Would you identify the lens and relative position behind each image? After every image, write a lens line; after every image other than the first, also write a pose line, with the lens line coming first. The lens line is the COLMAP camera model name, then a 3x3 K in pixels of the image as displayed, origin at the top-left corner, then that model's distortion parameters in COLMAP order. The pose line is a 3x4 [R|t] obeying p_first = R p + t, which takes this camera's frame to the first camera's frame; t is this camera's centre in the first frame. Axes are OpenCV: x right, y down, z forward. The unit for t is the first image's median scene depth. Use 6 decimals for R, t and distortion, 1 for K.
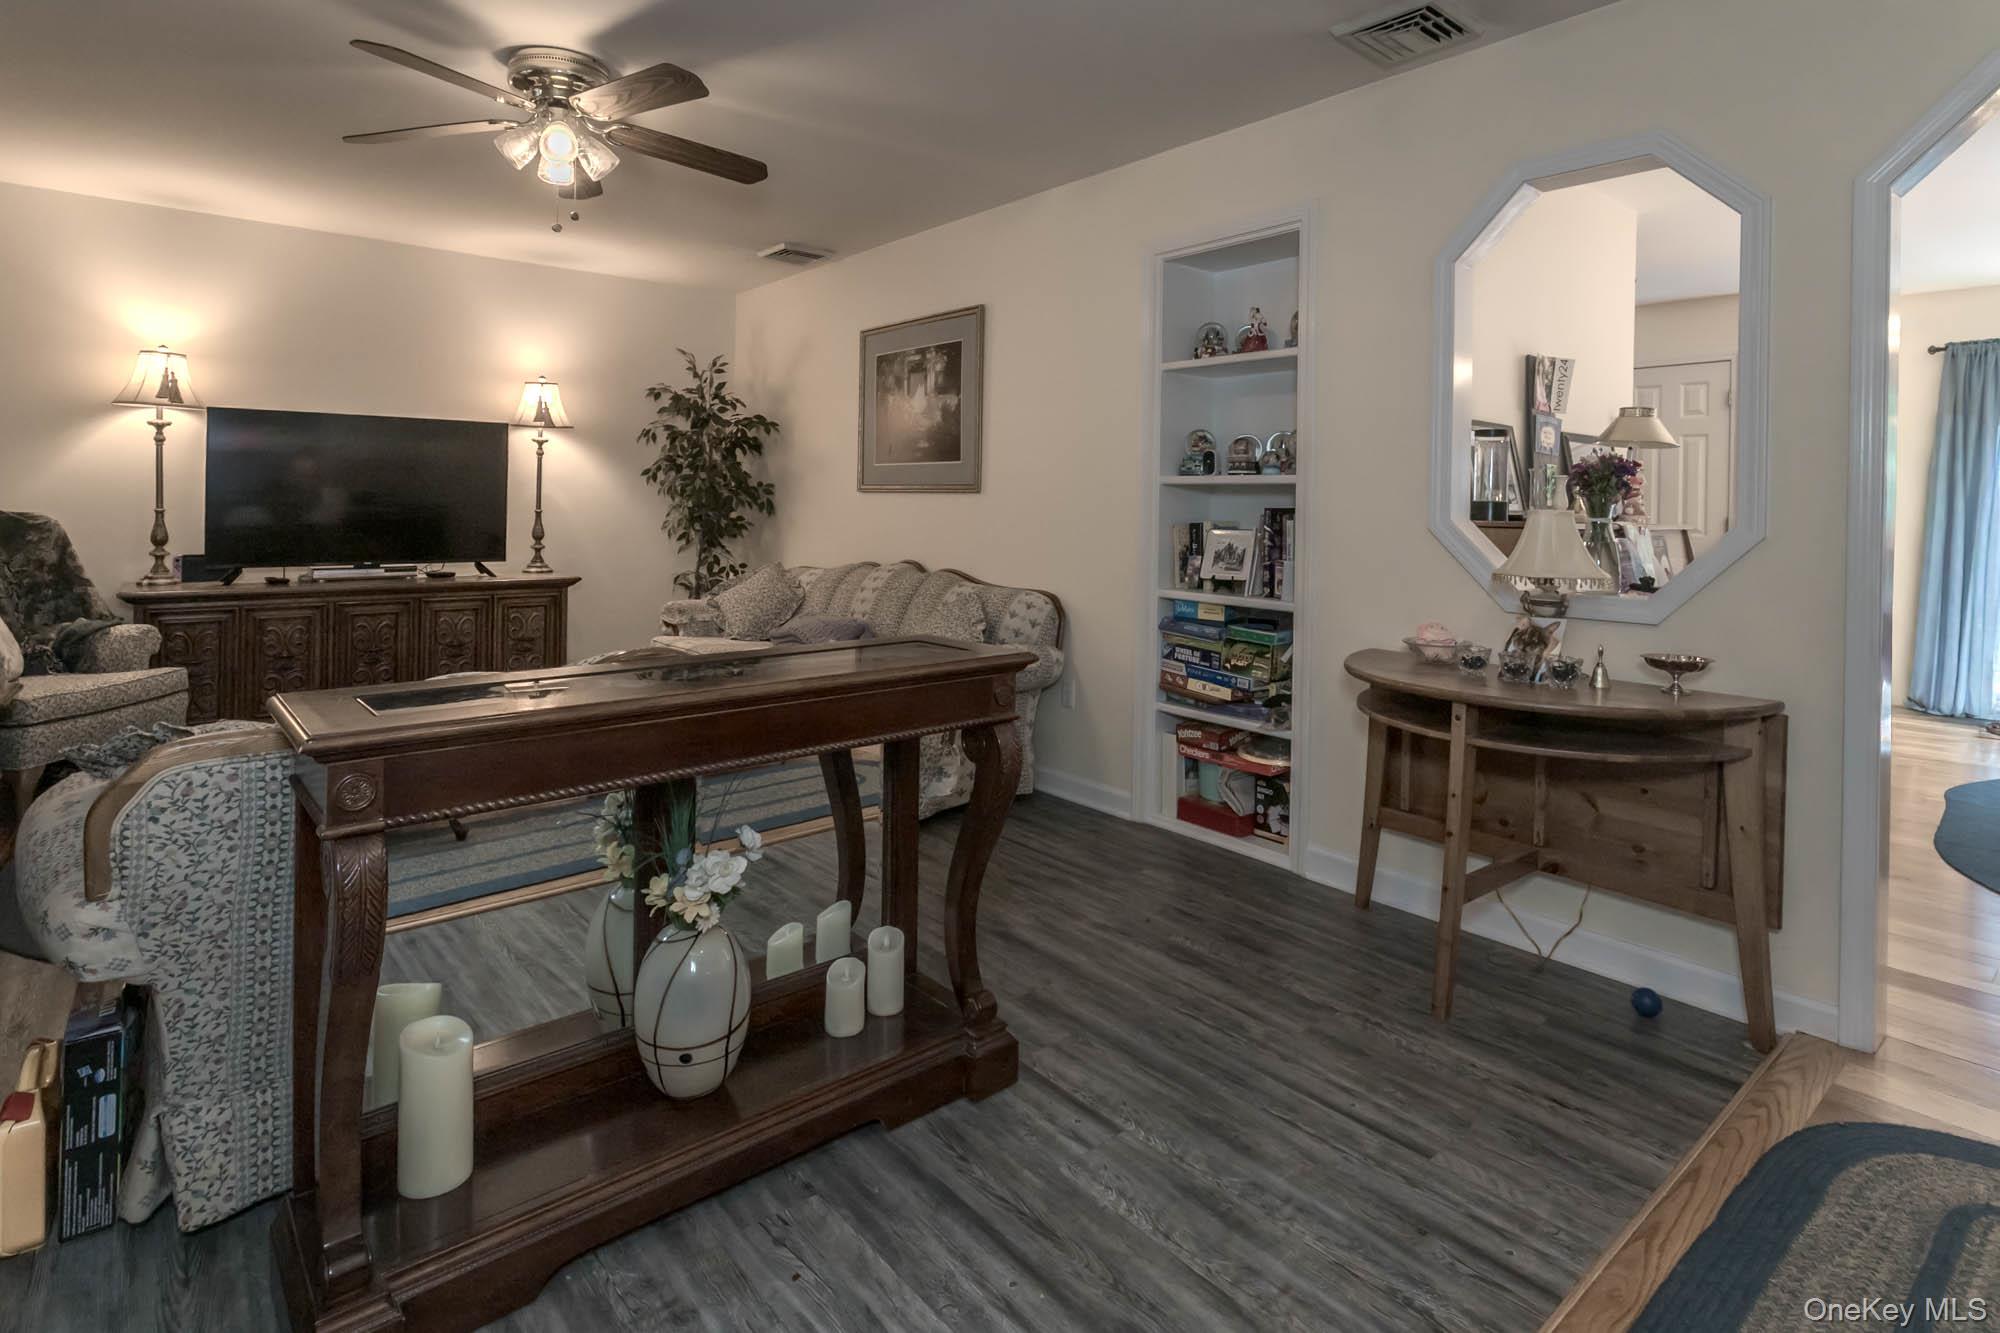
lens RADIAL K [[998.7, 0, 1023.9], [0, 998.7, 509.4], [0, 0, 1]] dist [-0.005593, 0.002668]
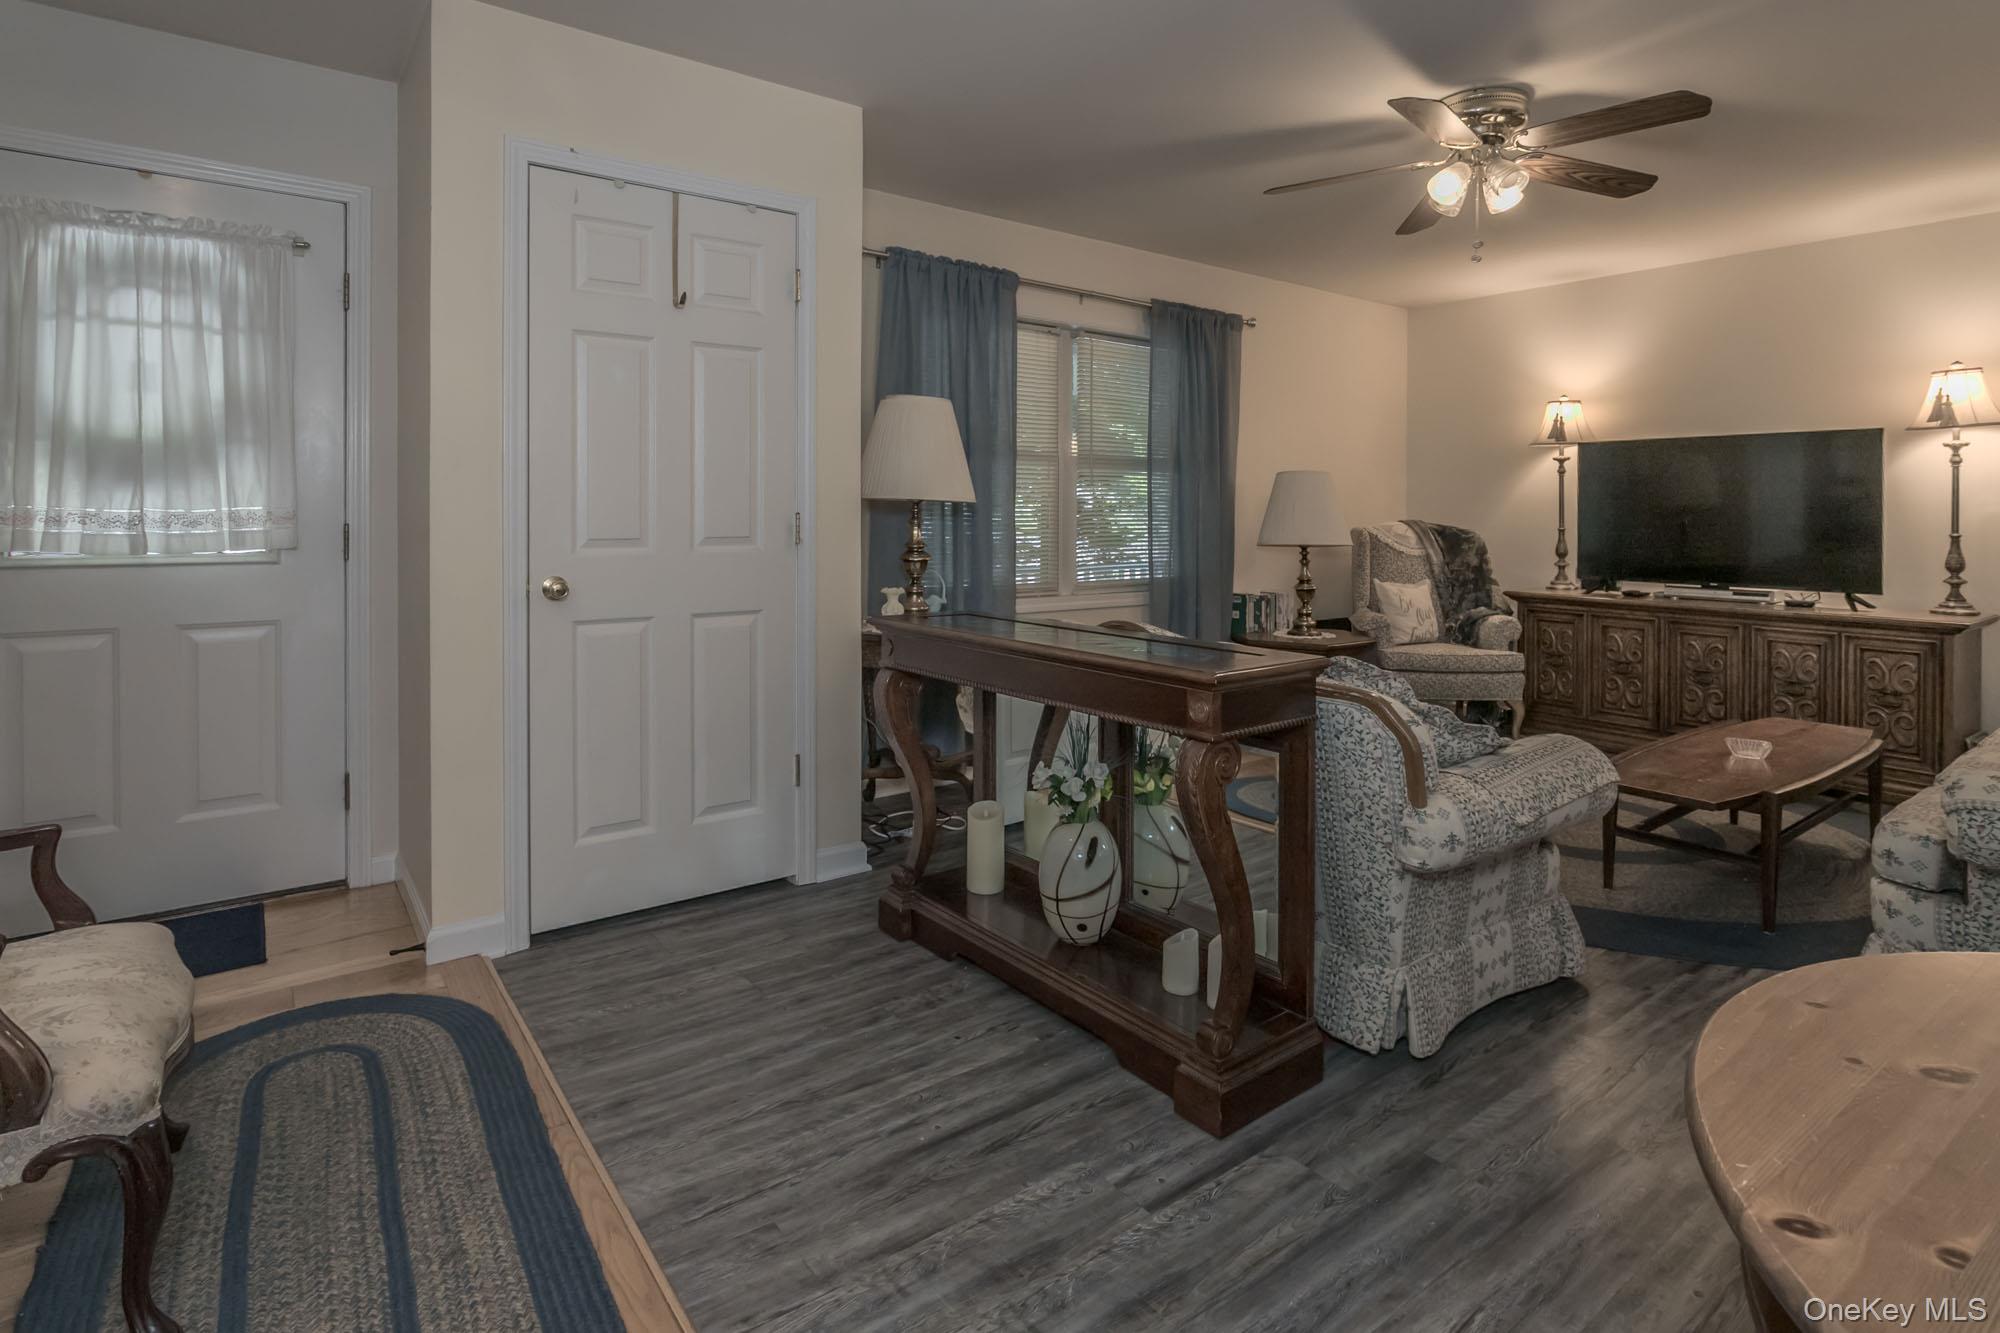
lens RADIAL K [[998.7, 0, 995.6], [0, 998.7, 524.6], [0, 0, 1]] dist [-0.005593, 0.002668]
pose [[-0.042741, 0.001305, -0.999085, 0.447336], [-0.013672, 0.999905, 0.001891, 0.003042], [0.998993, 0.013740, -0.042719, 0.399867]]
